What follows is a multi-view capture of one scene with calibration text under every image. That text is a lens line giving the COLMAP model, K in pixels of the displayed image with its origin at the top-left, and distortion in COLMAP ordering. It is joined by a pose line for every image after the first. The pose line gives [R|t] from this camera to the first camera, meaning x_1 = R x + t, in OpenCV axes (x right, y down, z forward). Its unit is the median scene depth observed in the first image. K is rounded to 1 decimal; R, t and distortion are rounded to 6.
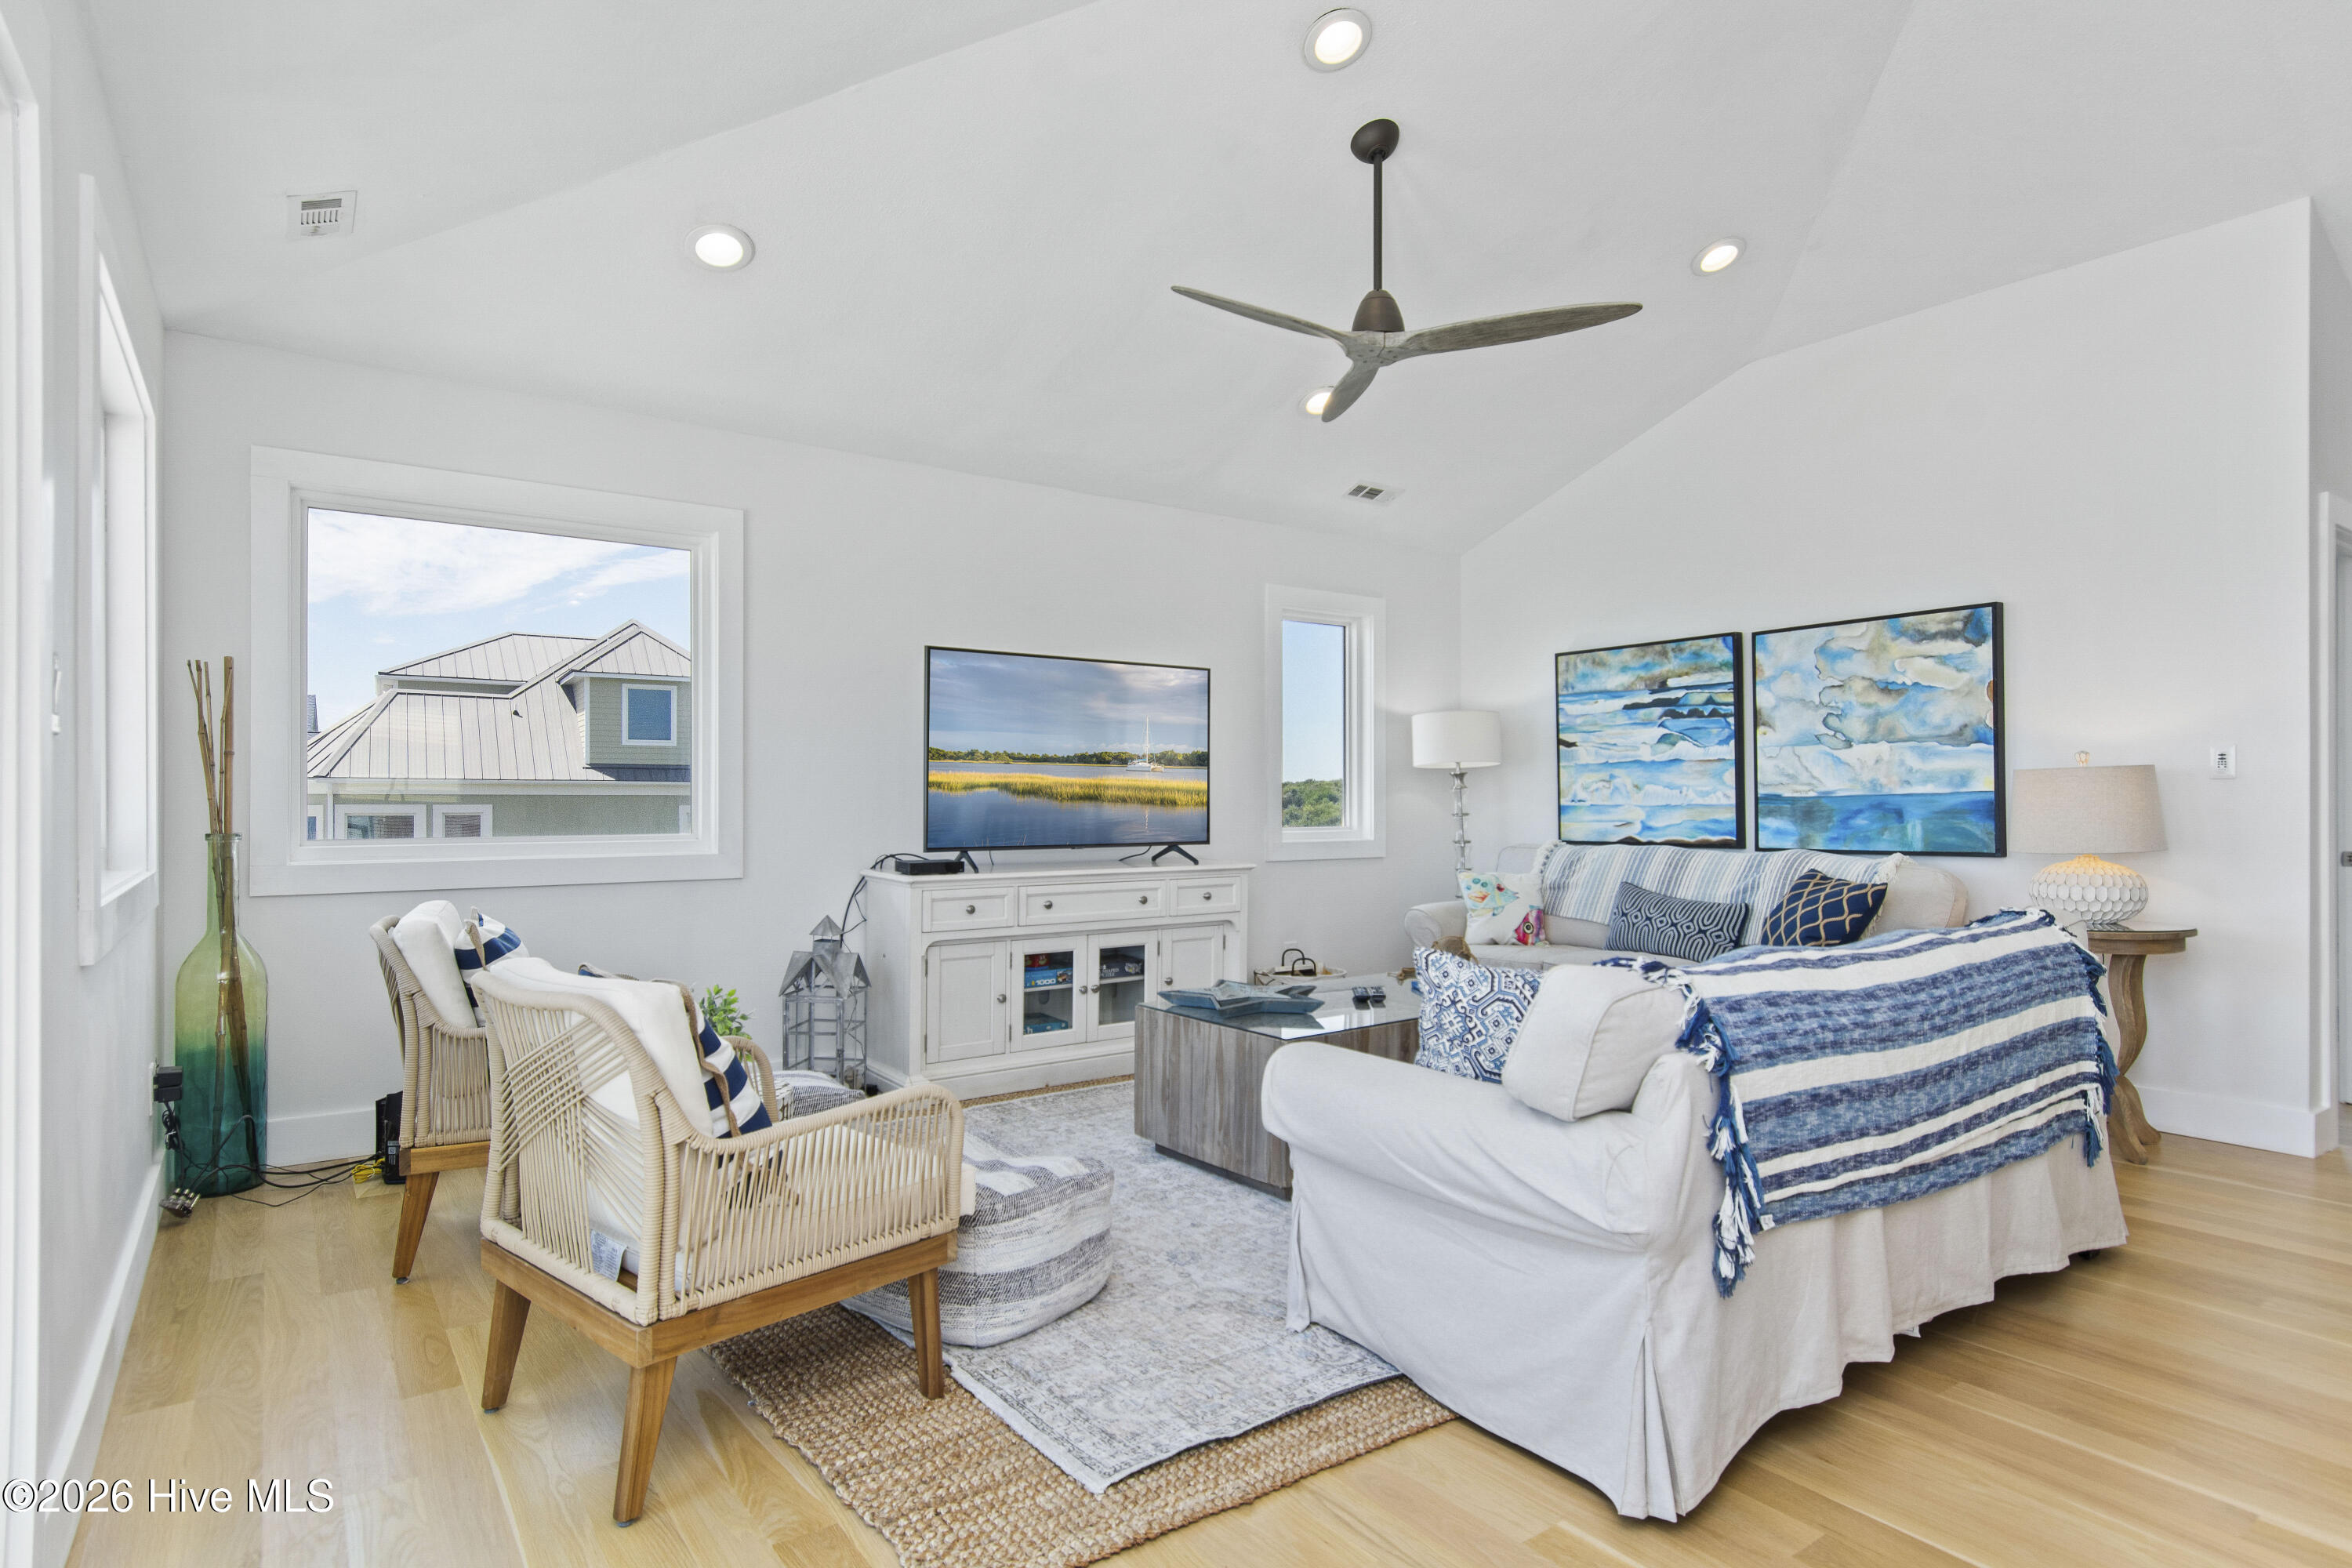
lens RADIAL K [[1262.5, 0, 1180.6], [0, 1262.5, 792.7], [0, 0, 1]] dist [0.009261, -0.008646]
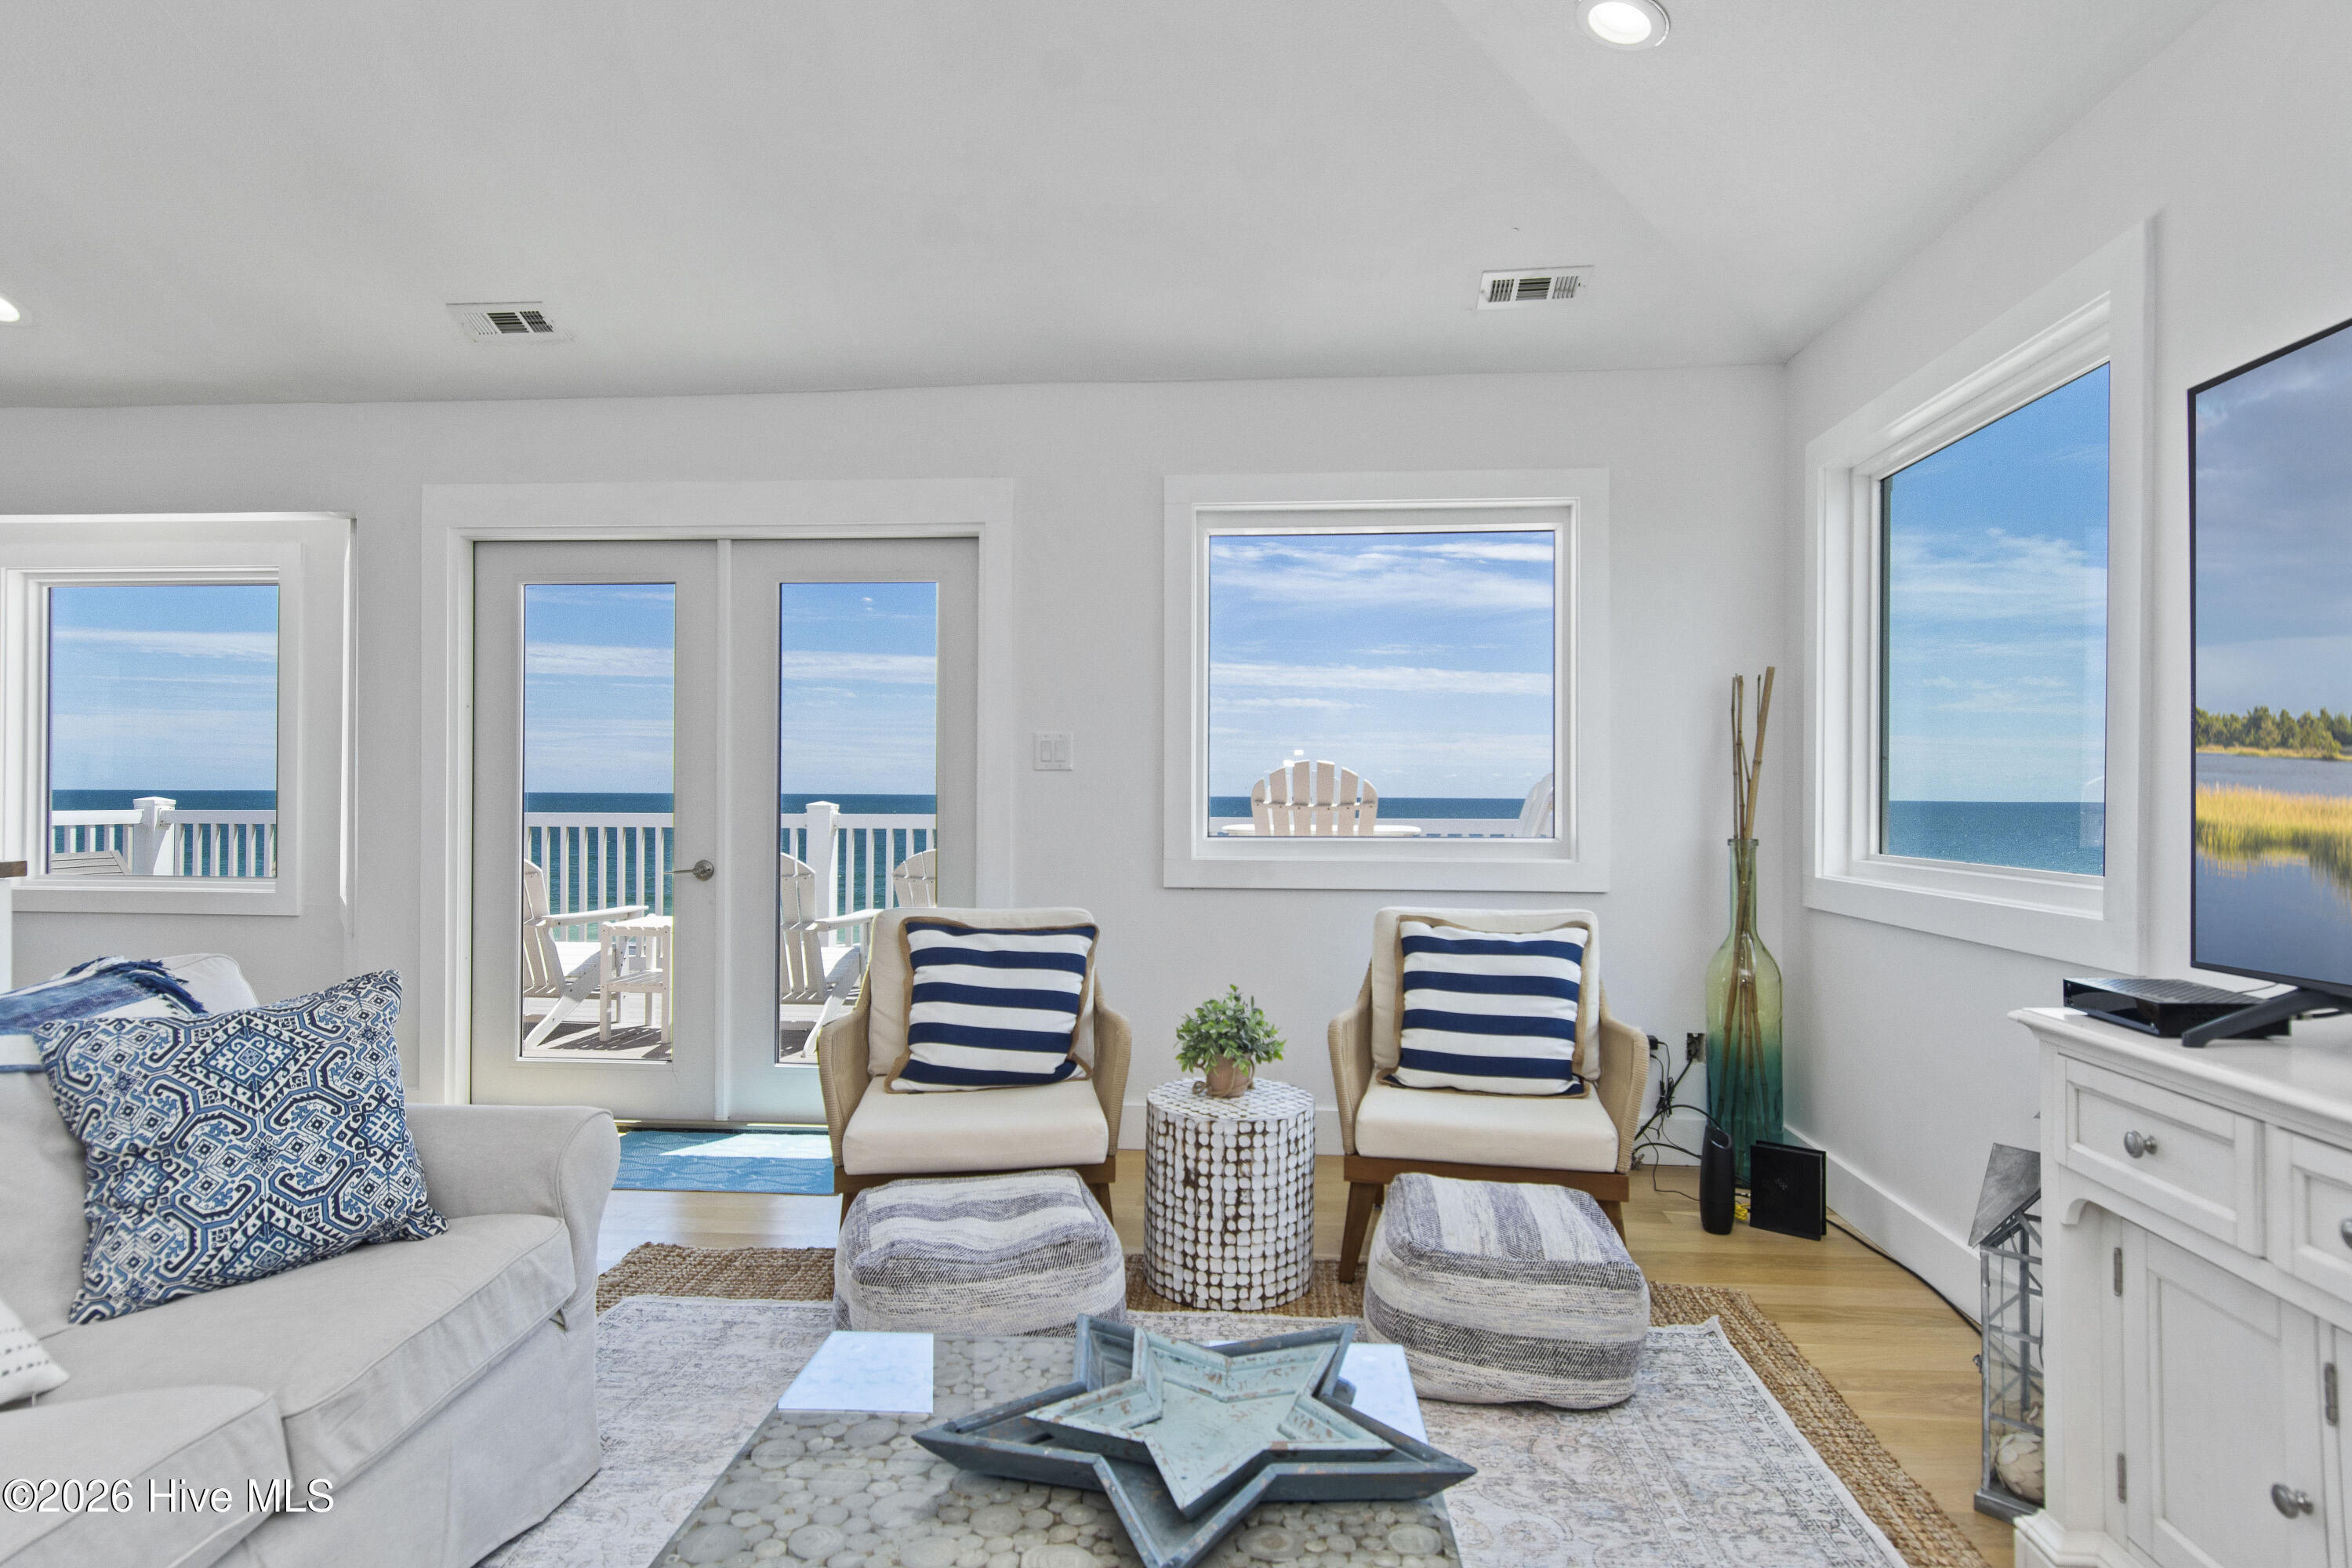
lens RADIAL K [[1262.5, 0, 1181.3], [0, 1262.5, 790.6], [0, 0, 1]] dist [0.009261, -0.008646]
pose [[-0.654206, -0.008748, -0.756266, 0.233230], [-0.005324, 0.999962, -0.006961, 0.001216], [0.756298, -0.000527, -0.654227, 0.929384]]
